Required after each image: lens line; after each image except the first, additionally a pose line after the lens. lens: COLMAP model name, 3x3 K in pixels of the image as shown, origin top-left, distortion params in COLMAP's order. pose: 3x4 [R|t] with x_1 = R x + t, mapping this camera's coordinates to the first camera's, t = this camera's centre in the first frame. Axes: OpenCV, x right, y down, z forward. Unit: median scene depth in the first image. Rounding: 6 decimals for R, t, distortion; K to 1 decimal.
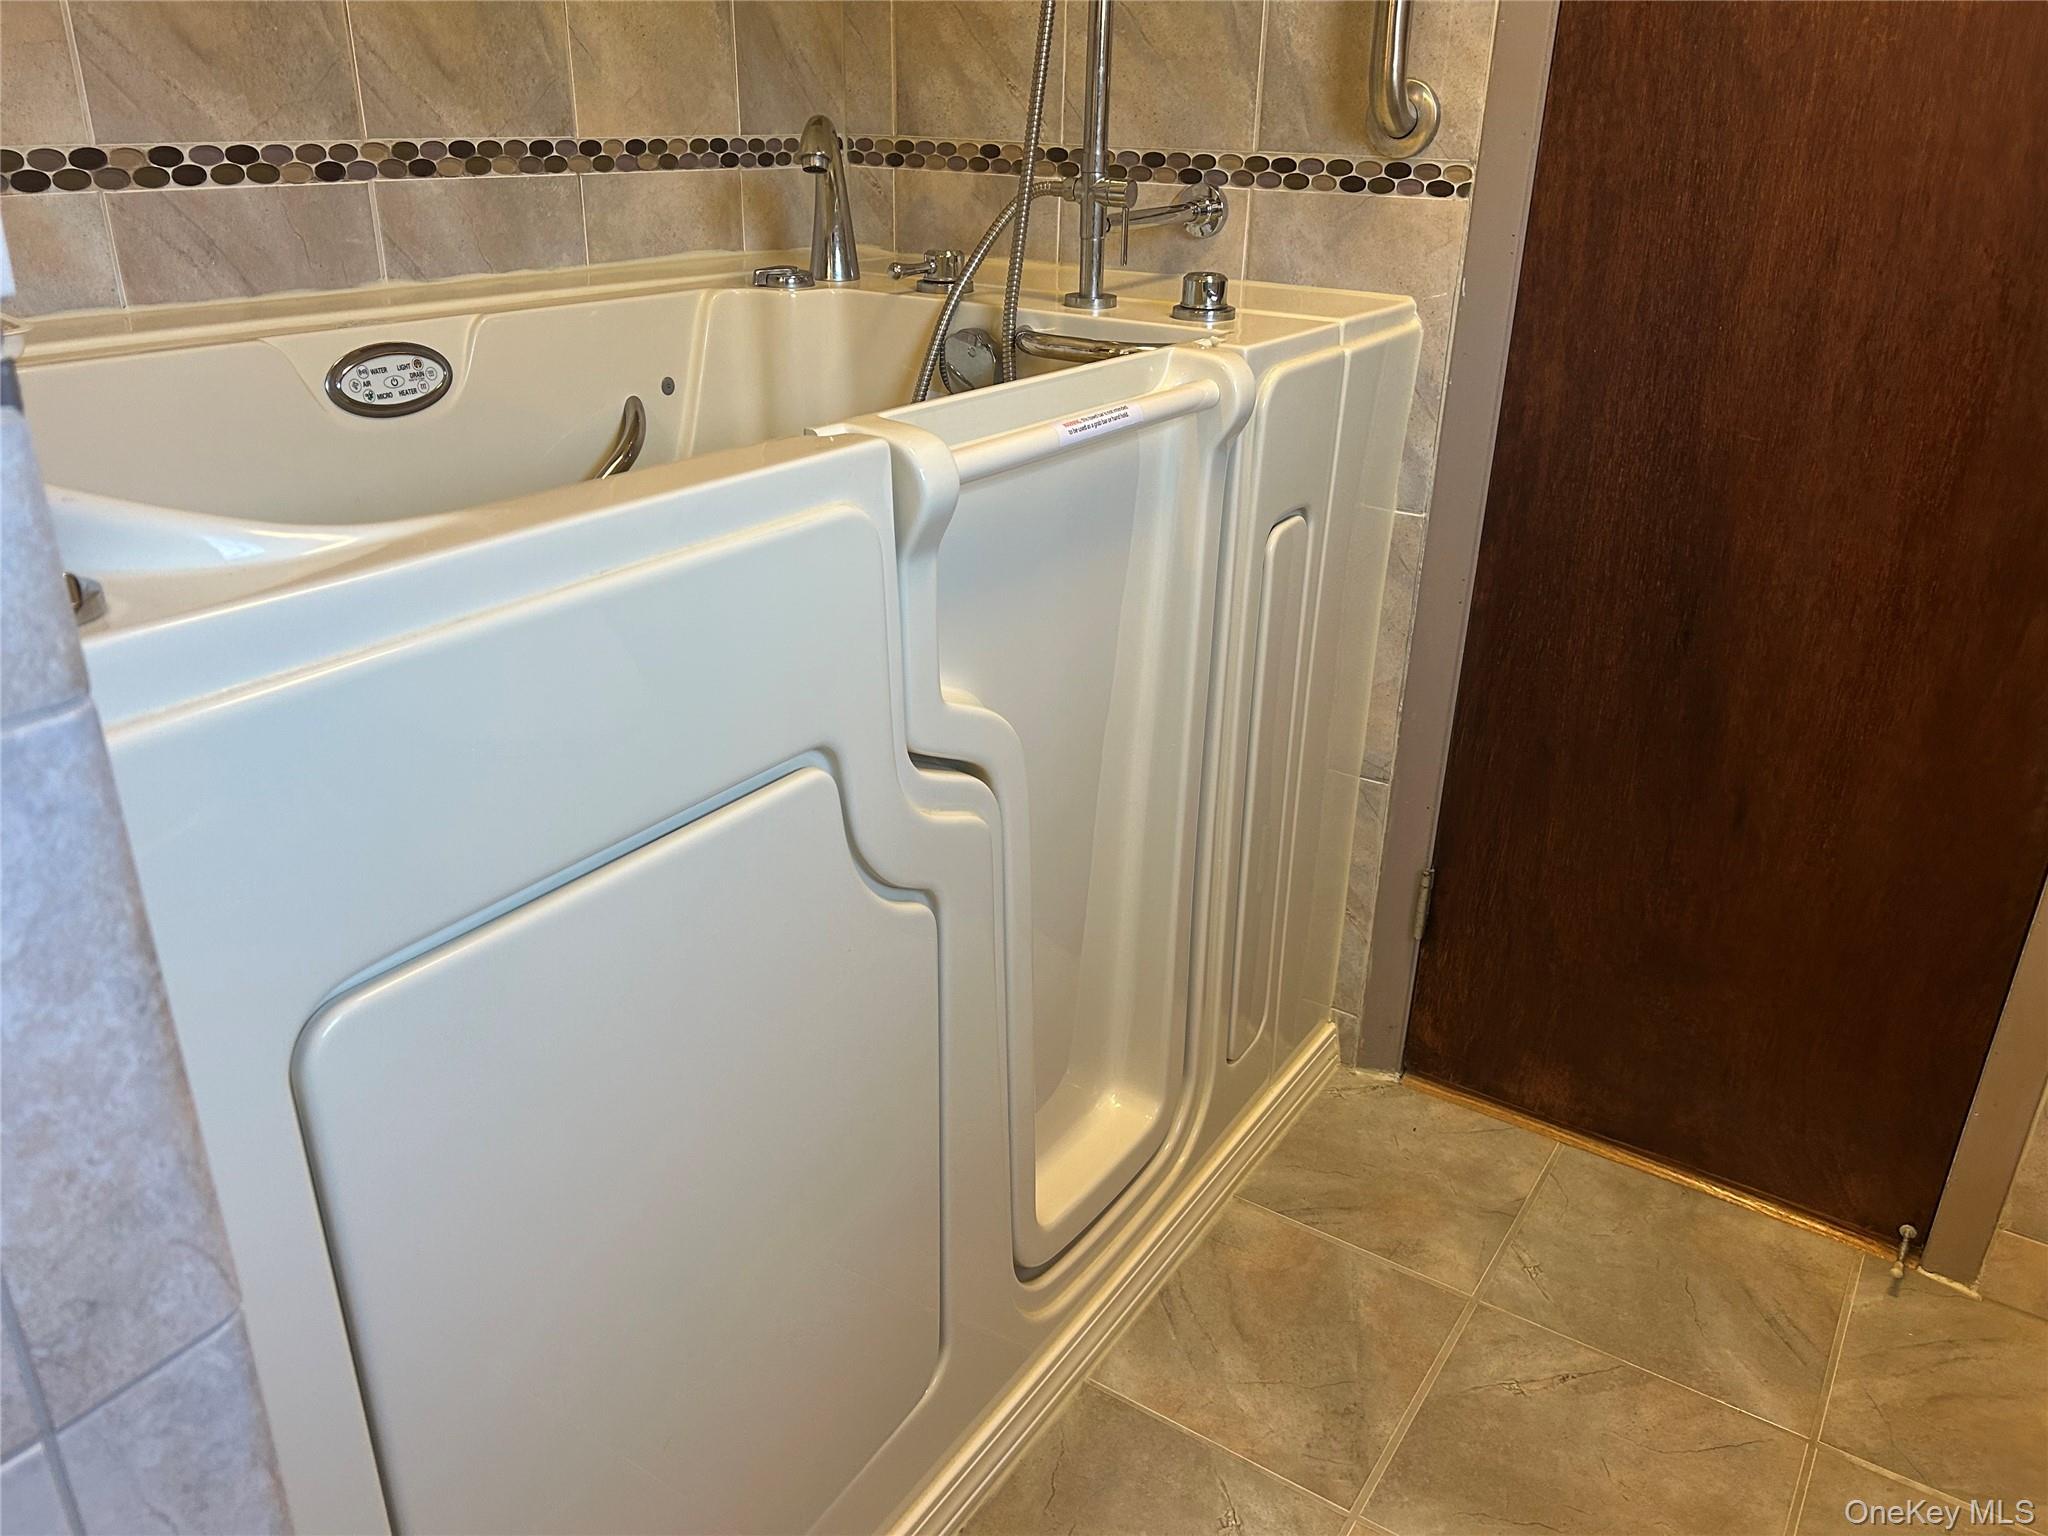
lens RADIAL K [[1552.6, 0, 992.3], [0, 1552.6, 787.0], [0, 0, 1]] dist [0.048052, -0.060765]
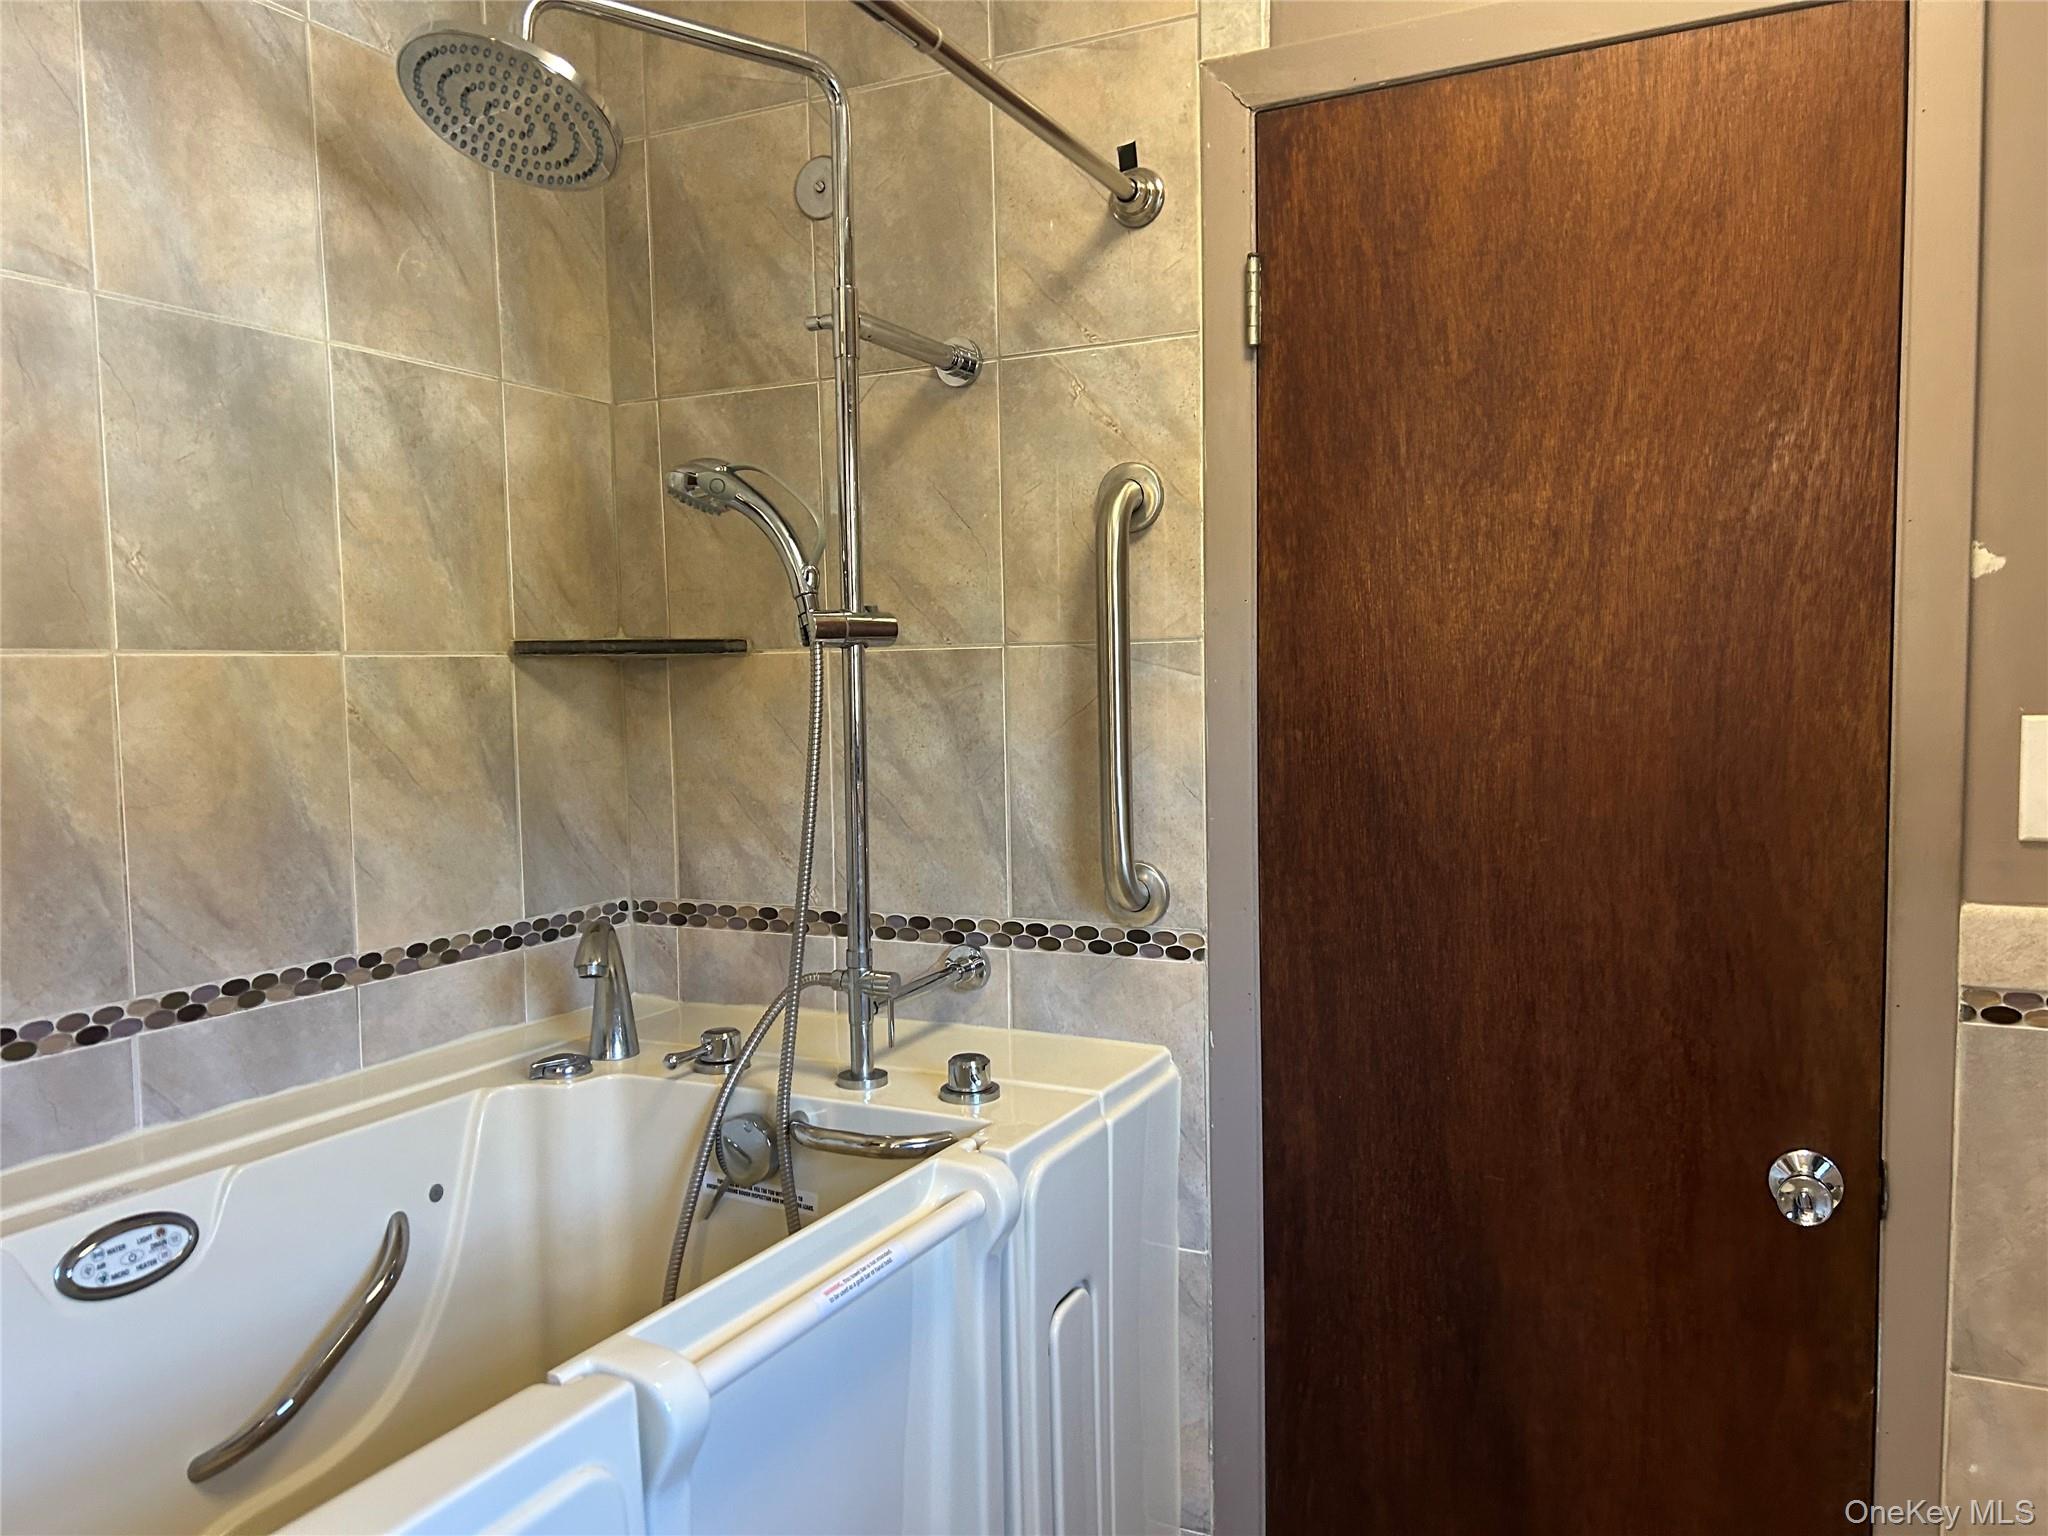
lens RADIAL K [[1552.6, 0, 980.4], [0, 1552.6, 780.3], [0, 0, 1]] dist [0.048052, -0.060765]
pose [[0.992958, -0.040333, 0.111386, 0.034192], [0.076717, 0.935390, -0.345197, -0.136387], [-0.090266, 0.351311, 0.931897, -0.041869]]
